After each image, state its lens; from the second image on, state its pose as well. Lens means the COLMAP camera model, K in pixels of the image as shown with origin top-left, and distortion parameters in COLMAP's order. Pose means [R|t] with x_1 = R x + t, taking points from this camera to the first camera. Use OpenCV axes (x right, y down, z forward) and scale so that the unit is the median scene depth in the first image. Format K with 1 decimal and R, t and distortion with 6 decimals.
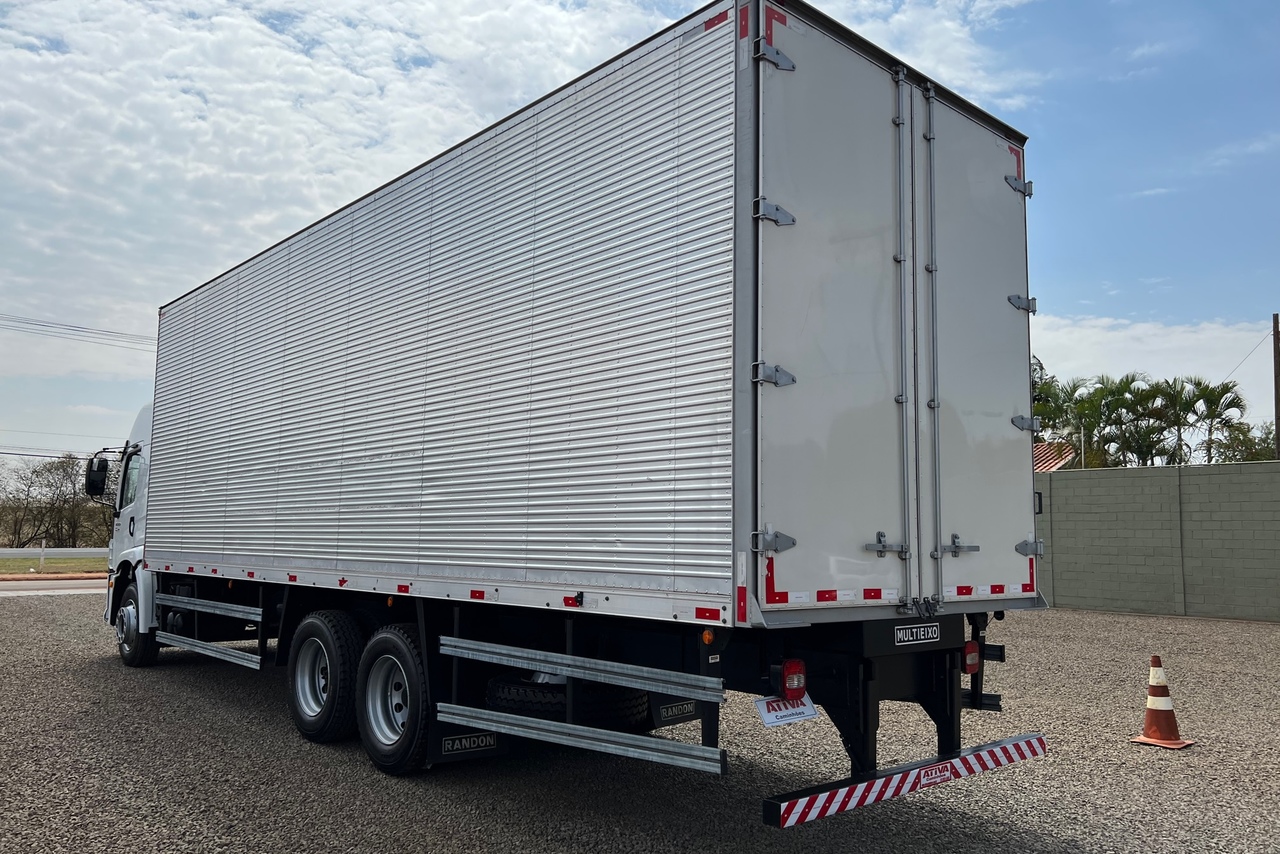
lens RADIAL K [[950.5, 0, 640.0], [0, 950.5, 427.0], [0, 0, 1]] dist [0.112047, -0.234854]
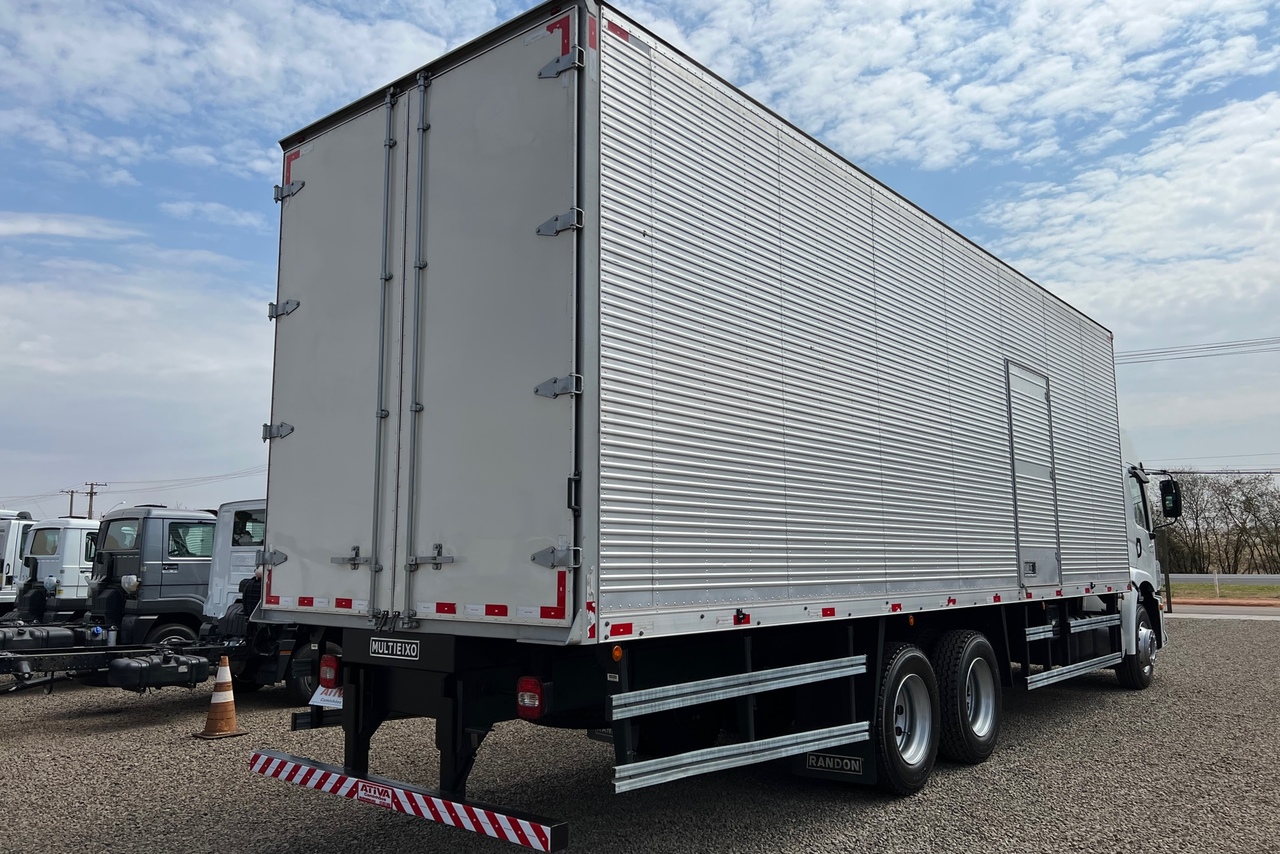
lens RADIAL K [[950.5, 0, 640.0], [0, 950.5, 427.0], [0, 0, 1]] dist [0.112047, -0.234854]
pose [[0.140325, -0.150208, -0.978645, 1.322627], [0.118530, 0.983865, -0.134013, 0.155455], [0.982985, -0.097193, 0.155865, 1.123730]]
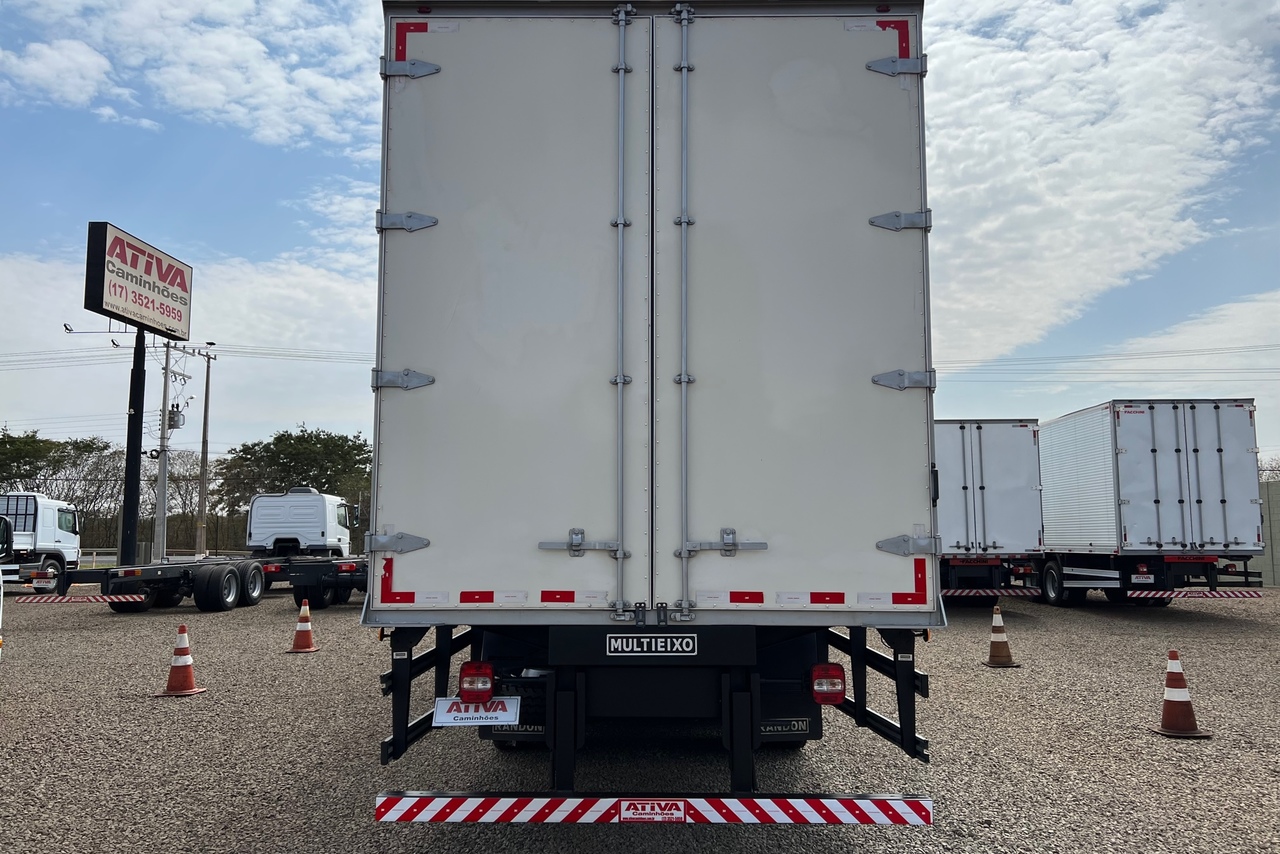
lens RADIAL K [[950.5, 0, 640.0], [0, 950.5, 427.0], [0, 0, 1]] dist [0.112047, -0.234854]
pose [[0.735250, -0.094026, -0.671243, 0.887351], [0.088761, 0.995160, -0.042175, 0.054903], [0.671960, -0.028571, 0.740037, 0.360463]]
